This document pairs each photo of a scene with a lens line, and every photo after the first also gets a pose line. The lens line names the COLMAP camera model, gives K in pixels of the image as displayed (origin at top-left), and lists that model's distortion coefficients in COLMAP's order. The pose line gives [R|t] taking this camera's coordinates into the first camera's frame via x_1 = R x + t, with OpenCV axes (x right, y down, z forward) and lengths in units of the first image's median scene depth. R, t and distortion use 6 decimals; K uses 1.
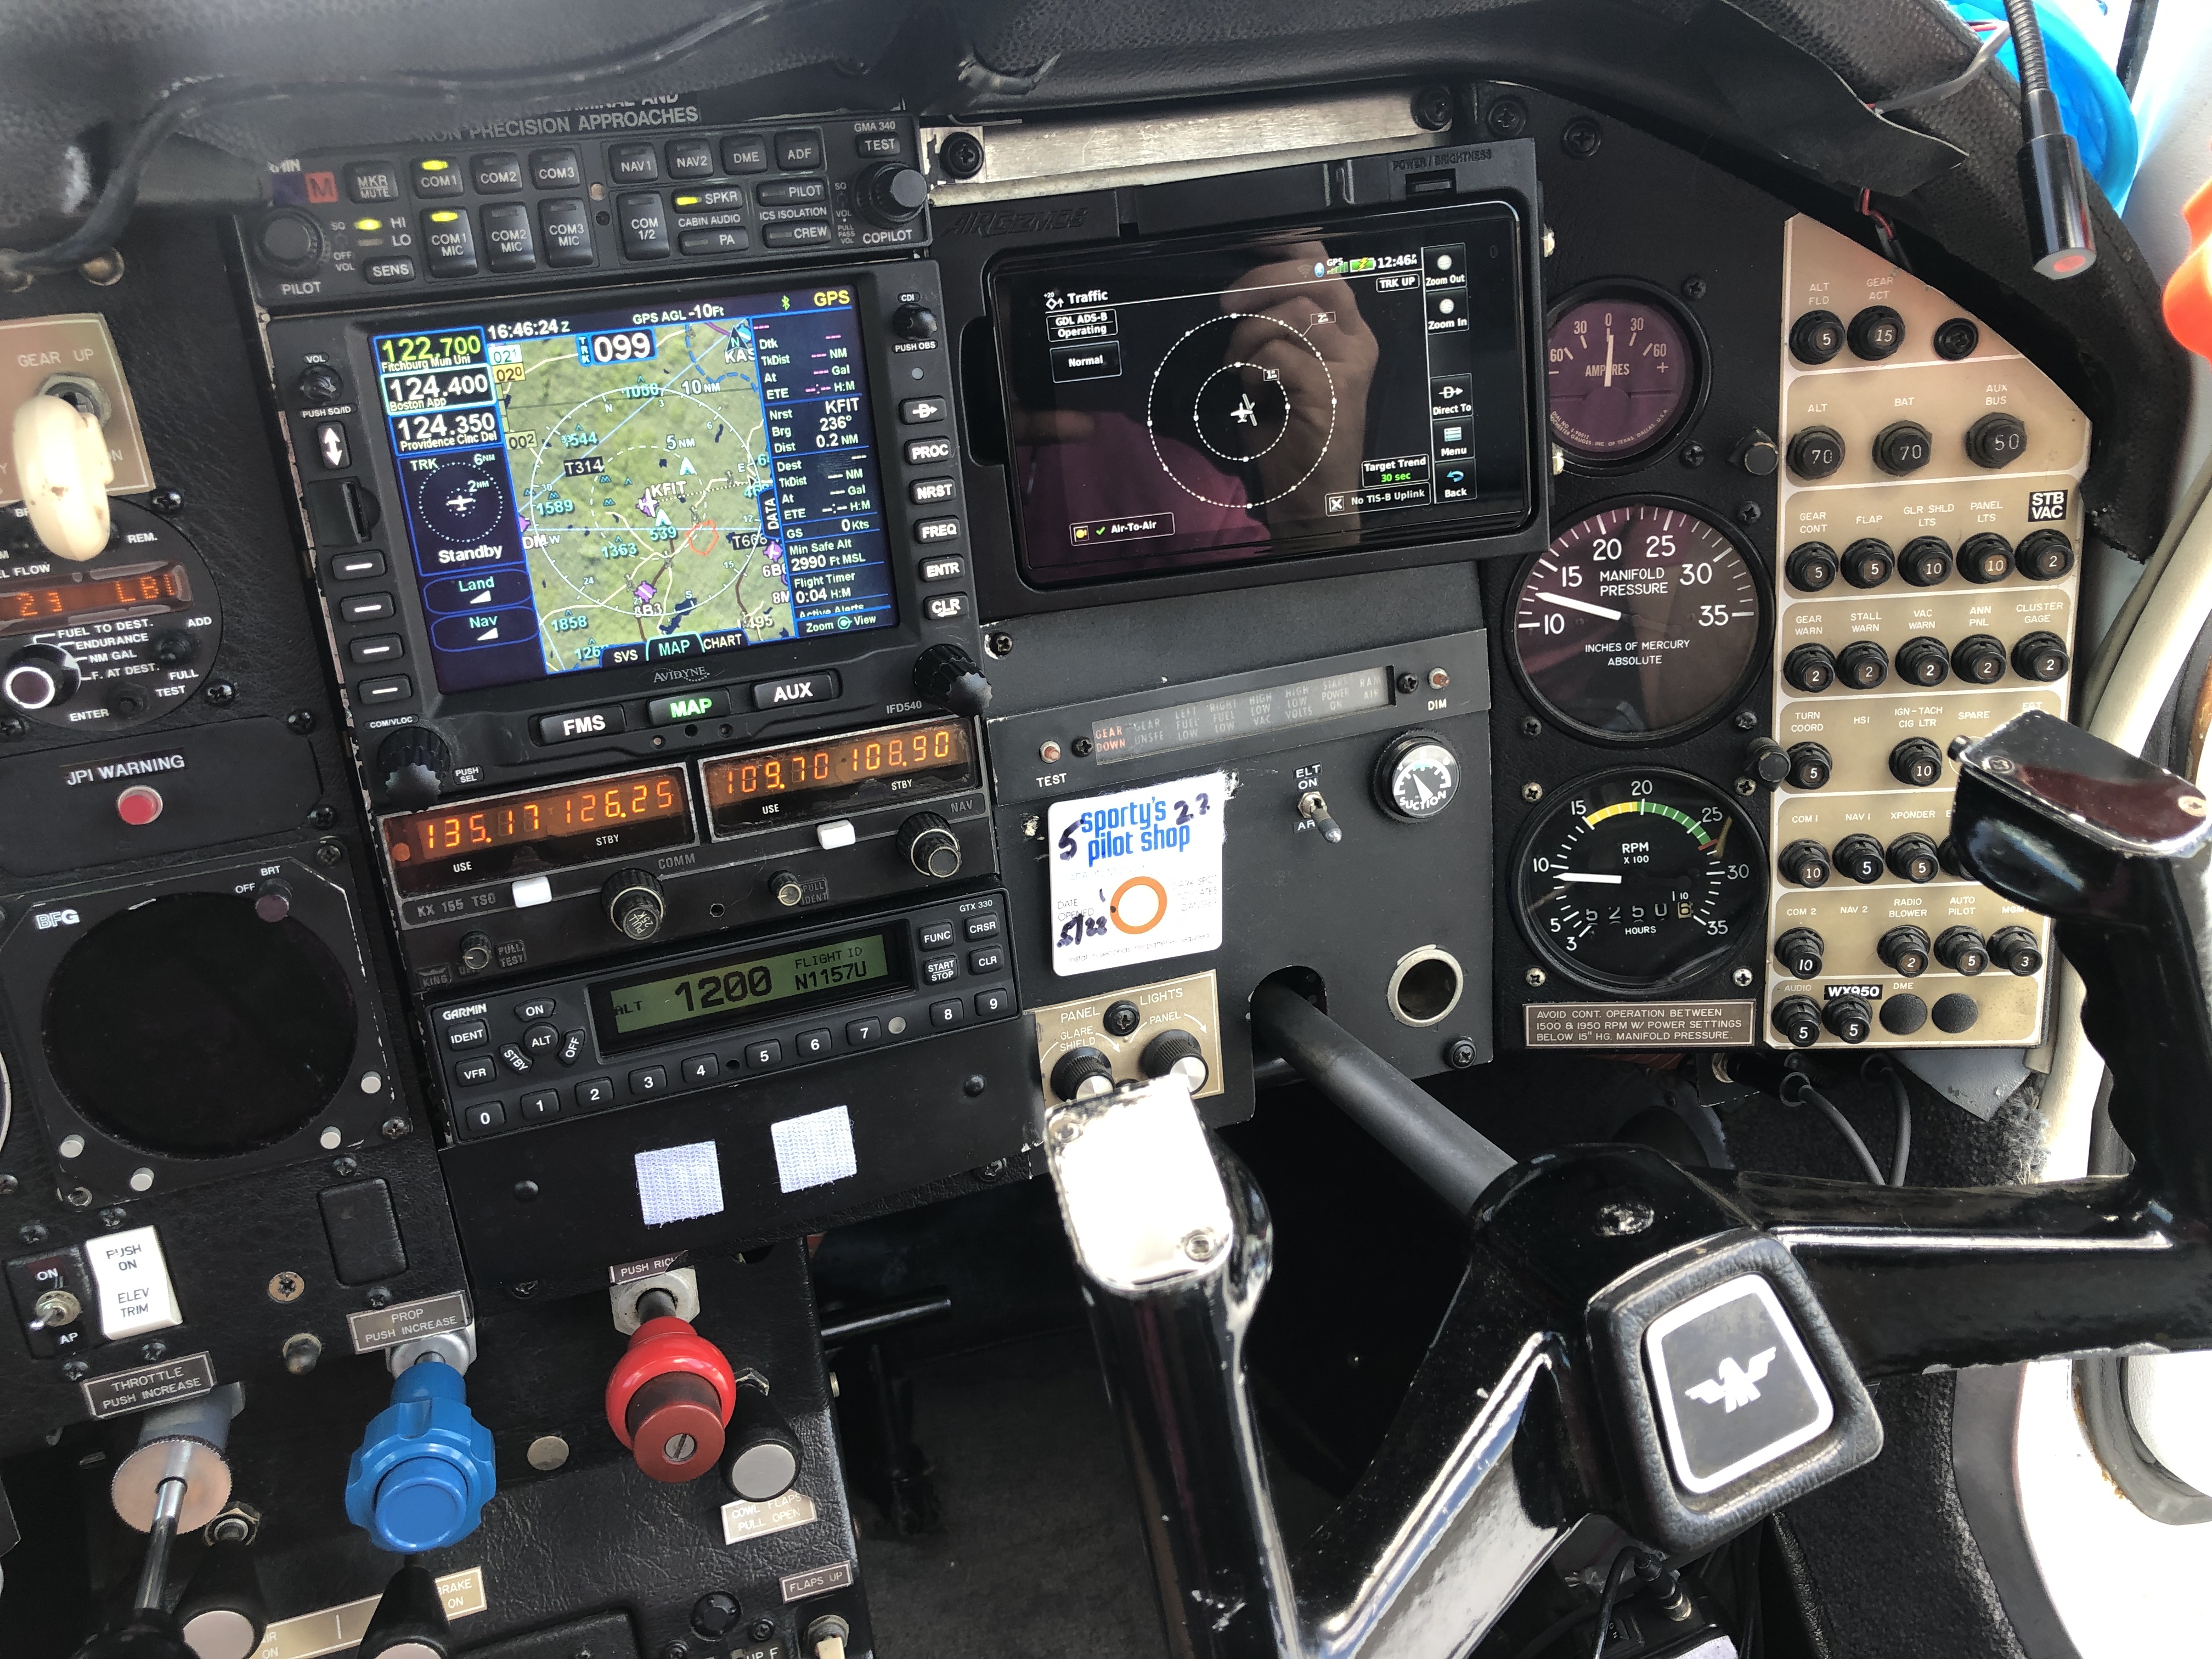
lens RADIAL K [[1835.5, 0, 1078.7], [0, 1835.5, 826.5], [0, 0, 1]] dist [0.037519, -0.055402]
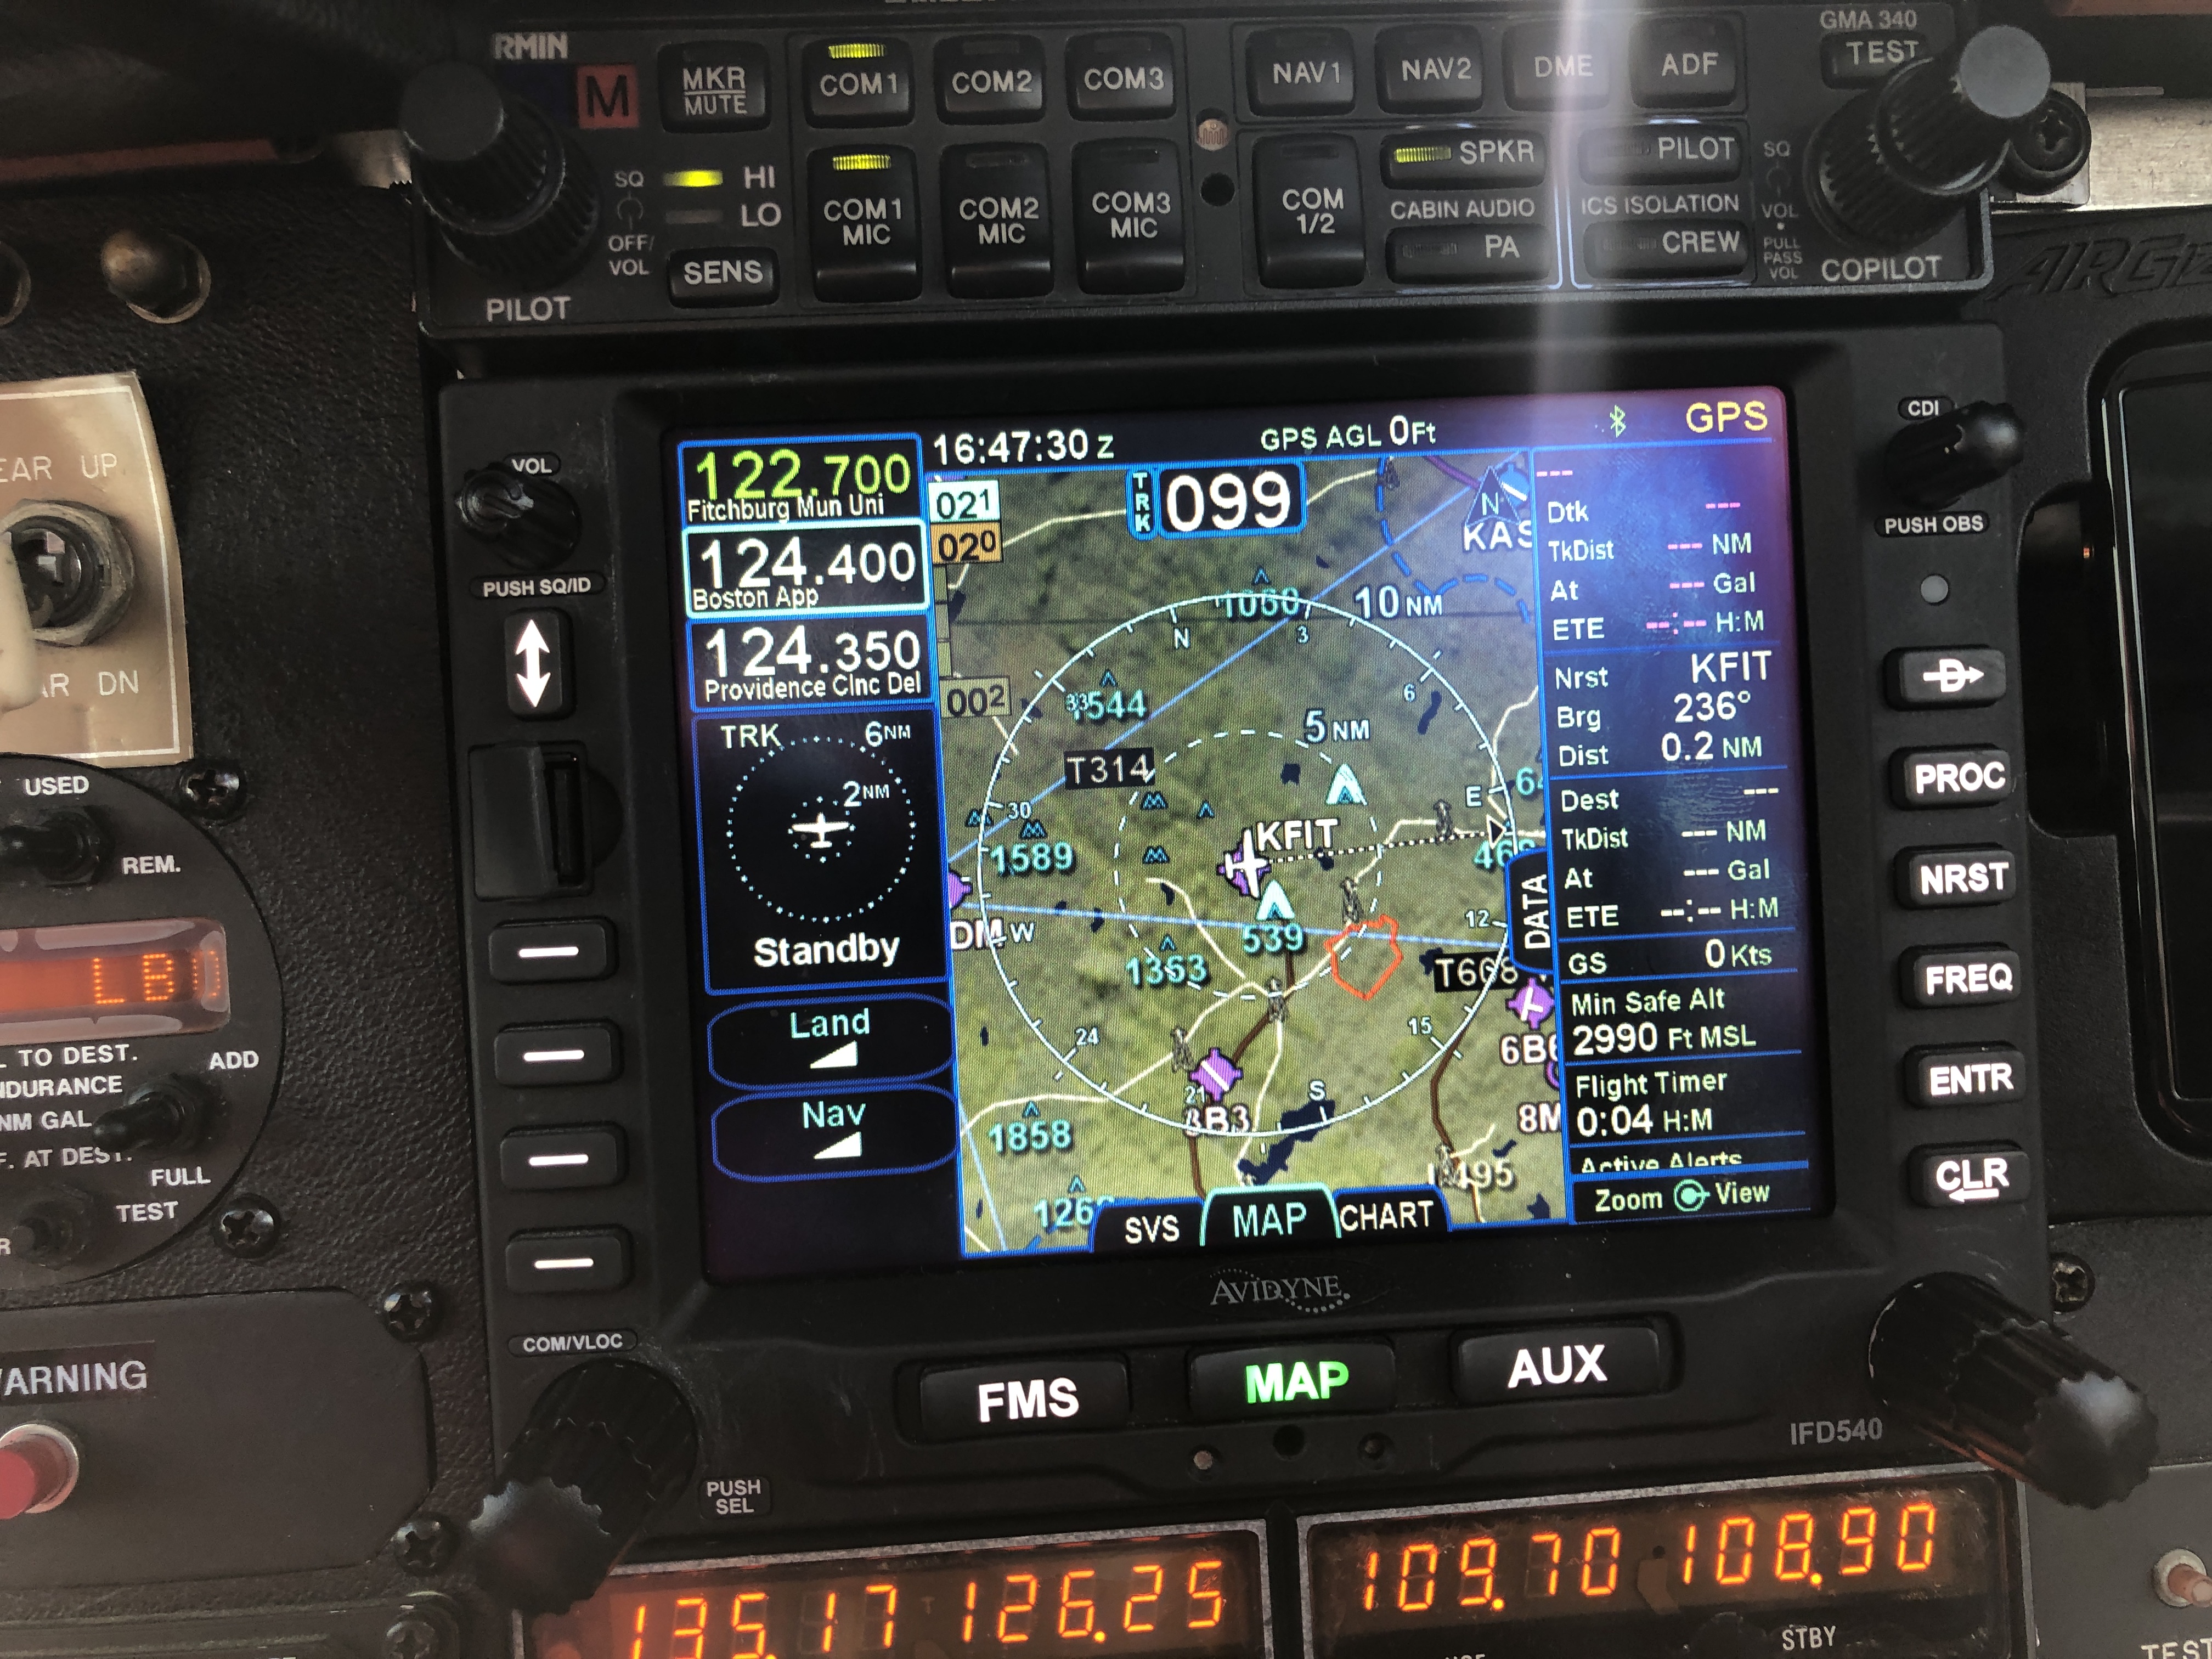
lens RADIAL K [[1835.5, 0, 1137.8], [0, 1835.5, 835.4], [0, 0, 1]] dist [0.037519, -0.055402]
pose [[0.959832, 0.042392, -0.277354, -0.140707], [-0.120433, 0.955072, -0.270803, -0.065417], [0.253413, 0.293328, 0.921814, 0.600598]]
